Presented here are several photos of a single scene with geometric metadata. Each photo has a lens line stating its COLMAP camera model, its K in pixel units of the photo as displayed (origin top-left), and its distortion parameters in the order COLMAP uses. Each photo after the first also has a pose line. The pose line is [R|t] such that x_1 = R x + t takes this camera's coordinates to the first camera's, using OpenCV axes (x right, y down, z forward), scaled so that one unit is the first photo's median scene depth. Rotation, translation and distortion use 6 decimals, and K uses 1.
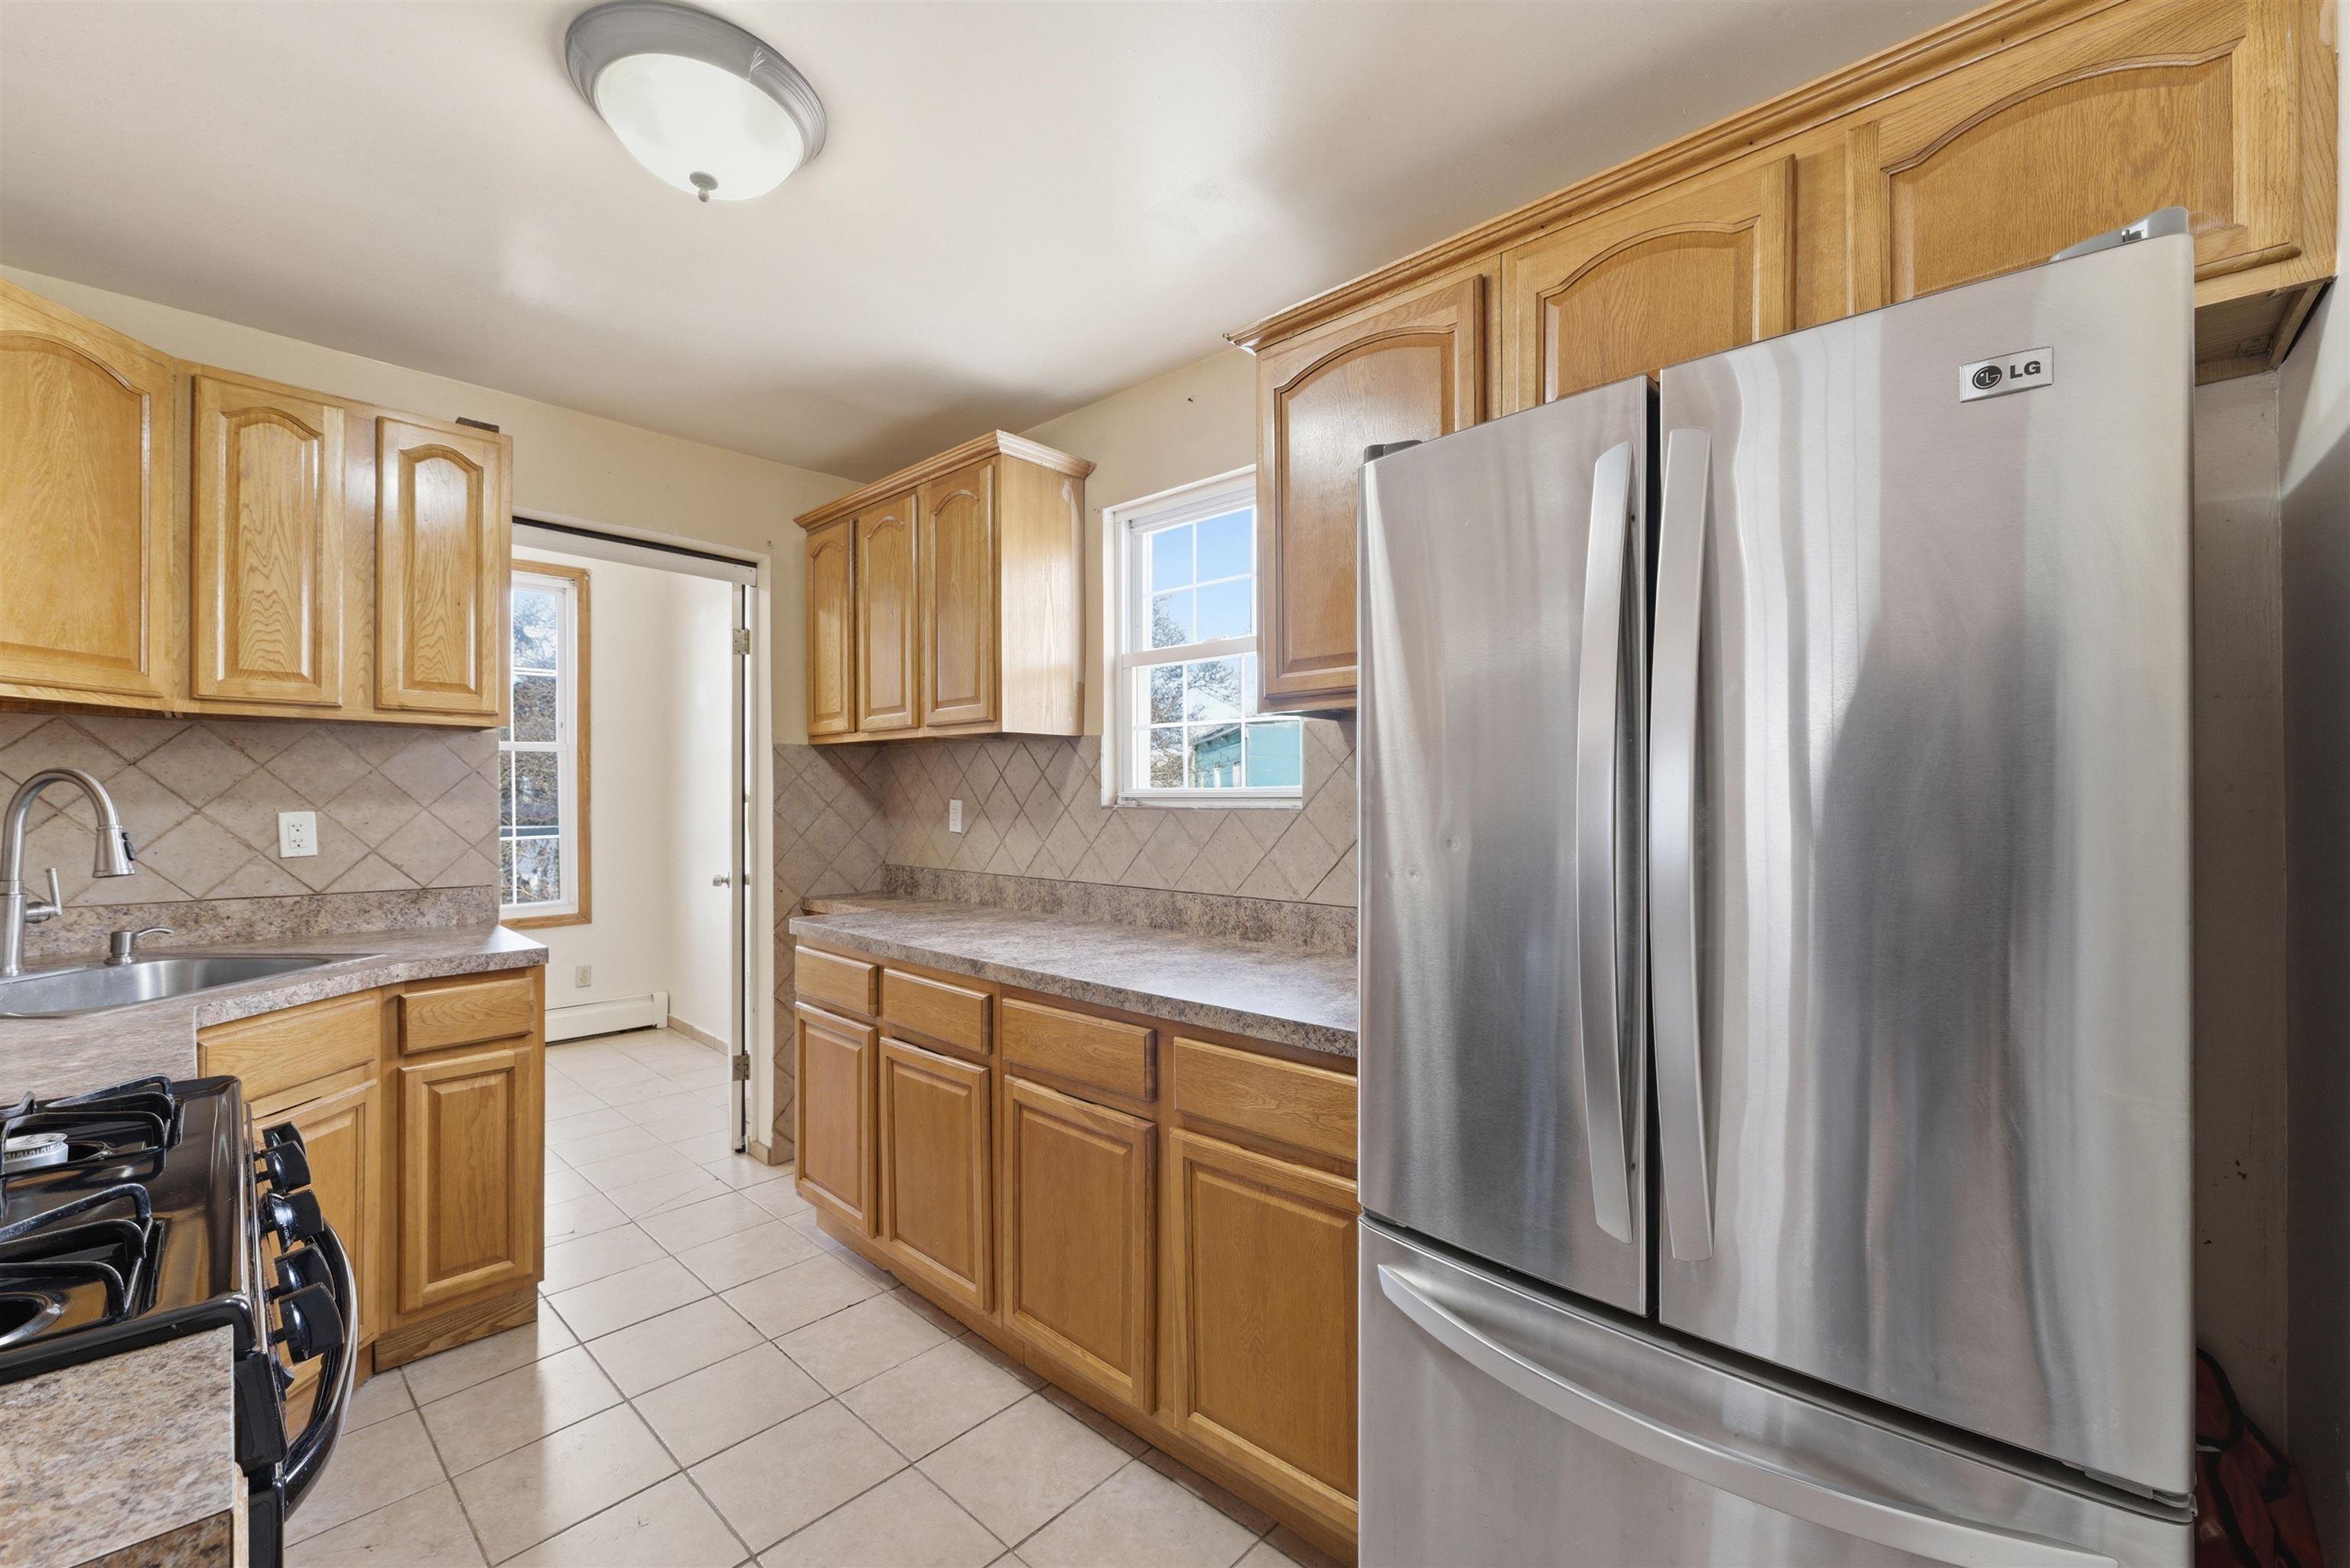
lens RADIAL K [[950.2, 0, 1168.8], [0, 950.2, 781.3], [0, 0, 1]] dist [-0.002558, 0.000481]
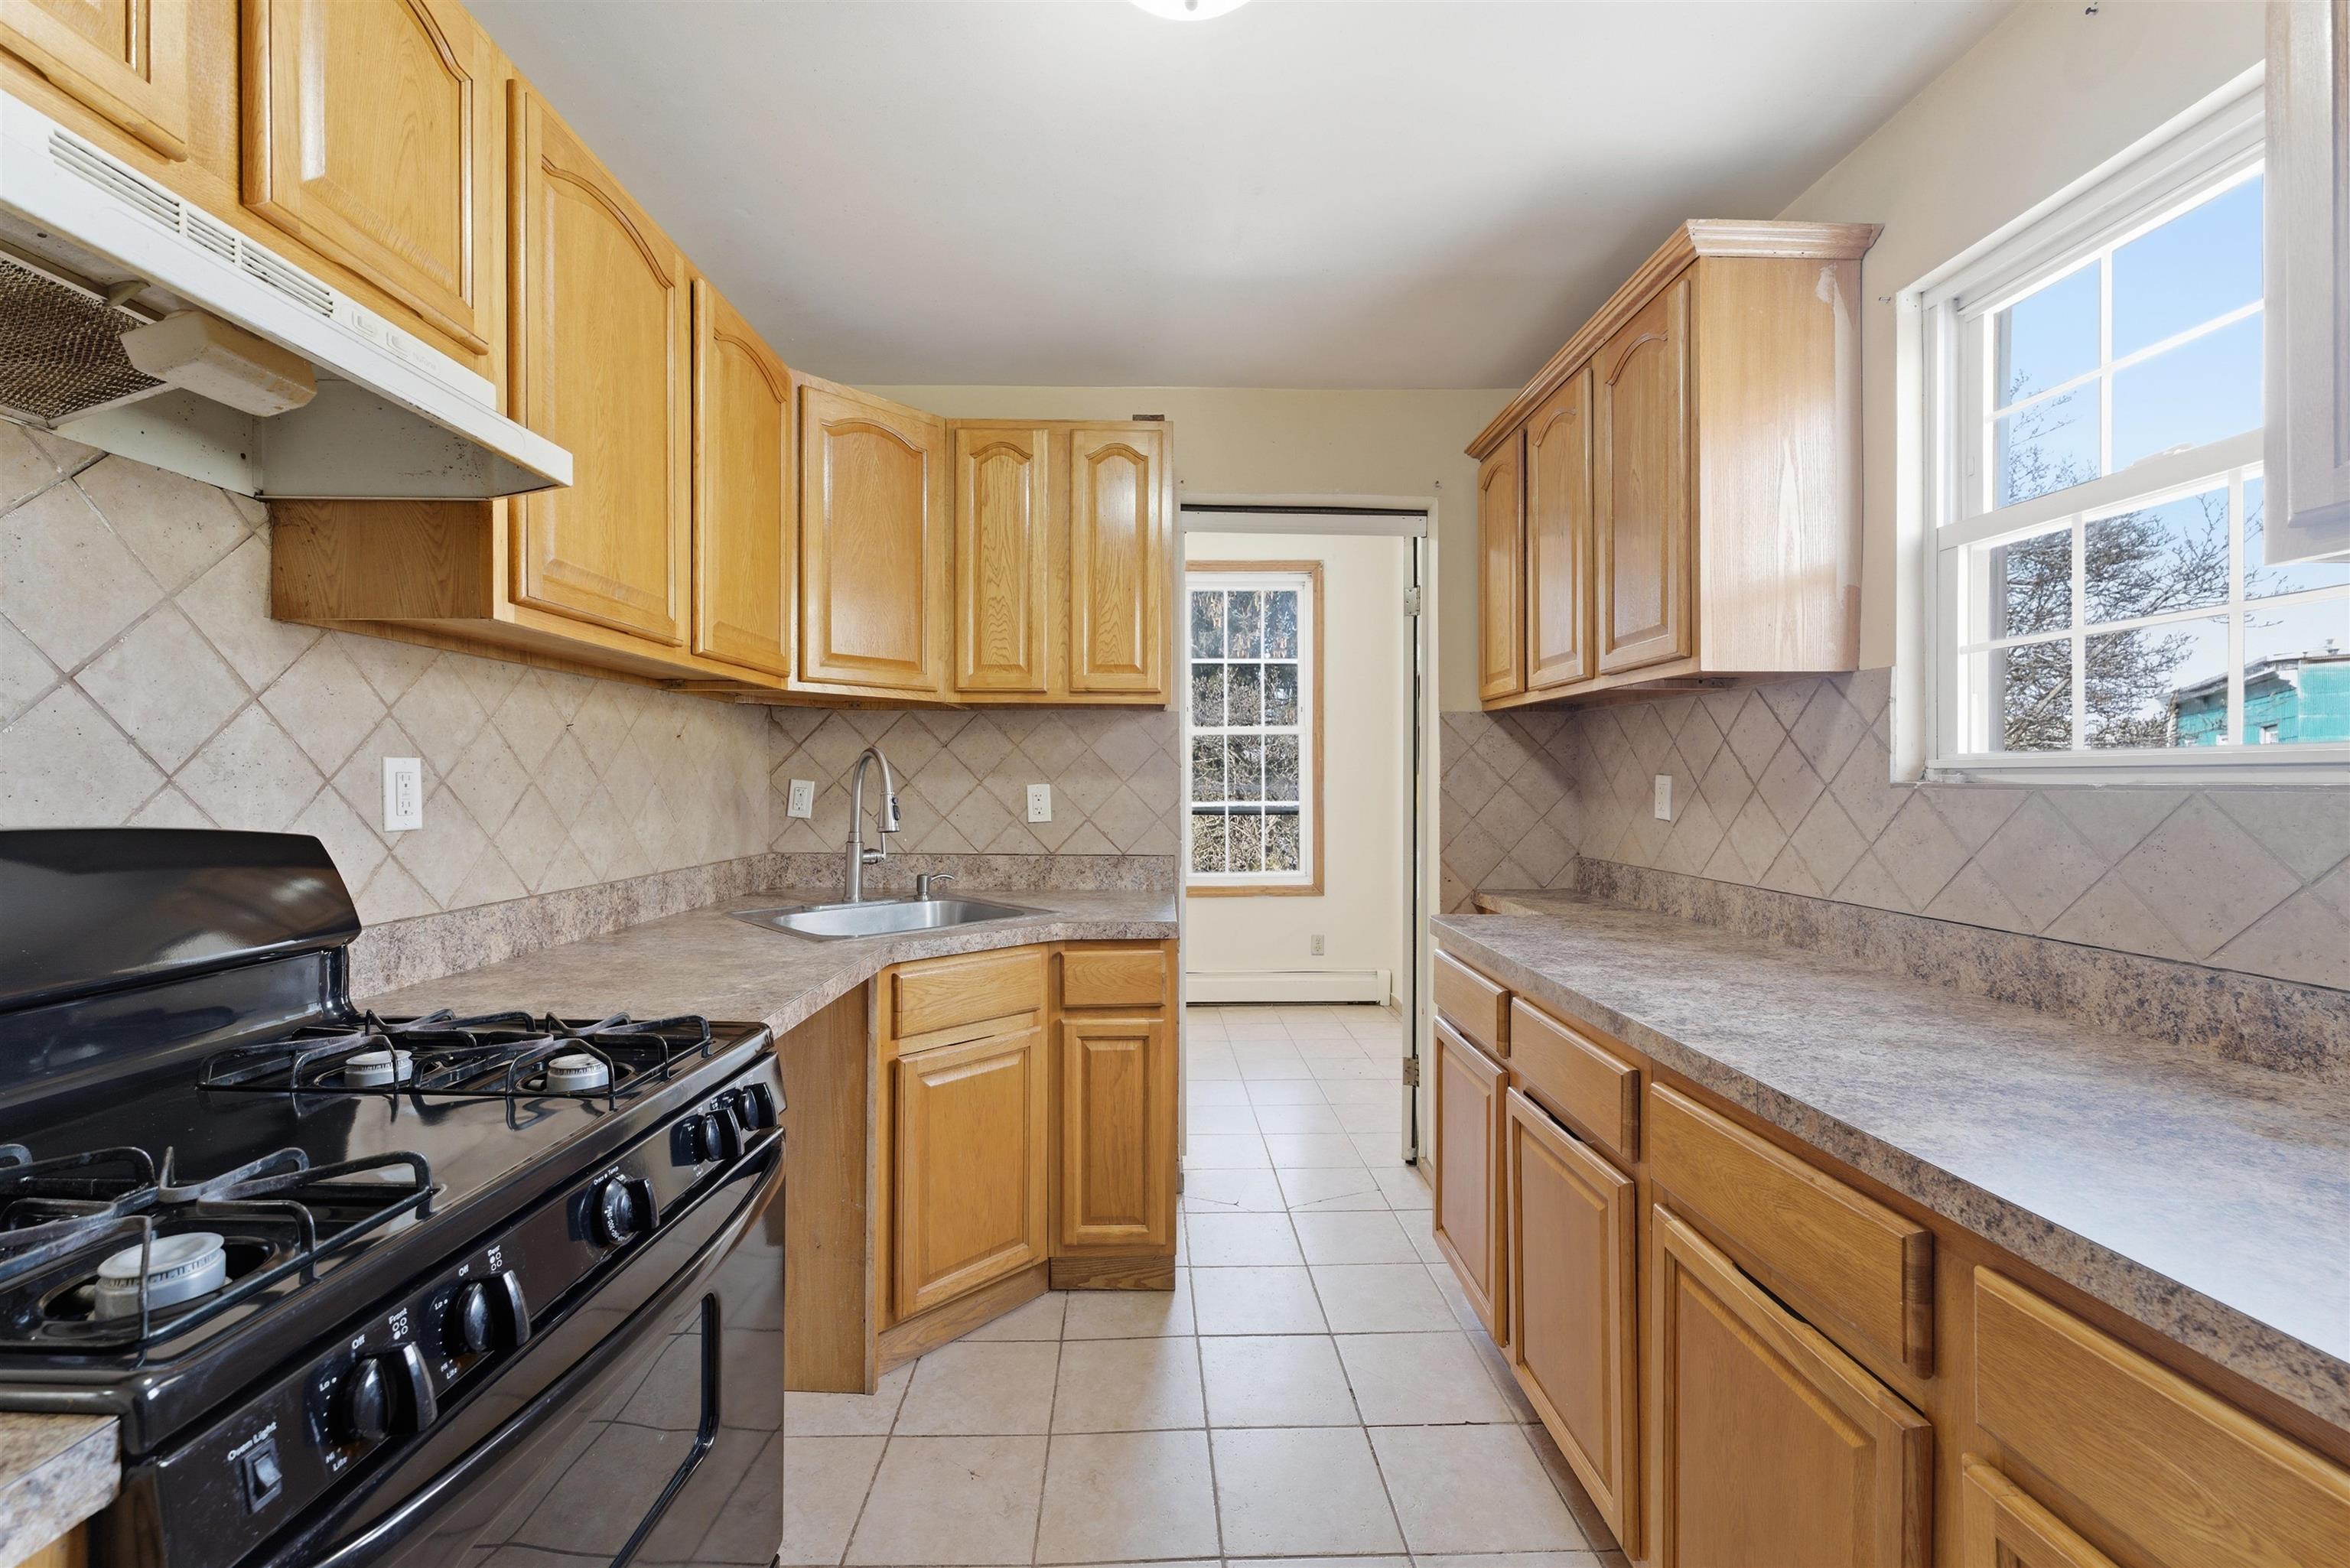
lens RADIAL K [[950.2, 0, 1168.8], [0, 950.2, 781.3], [0, 0, 1]] dist [-0.002558, 0.000481]
pose [[0.703744, 0.002417, -0.710449, 0.041278], [0.009427, 0.999874, 0.012739, 0.015152], [0.710391, -0.015663, 0.703633, 0.285322]]
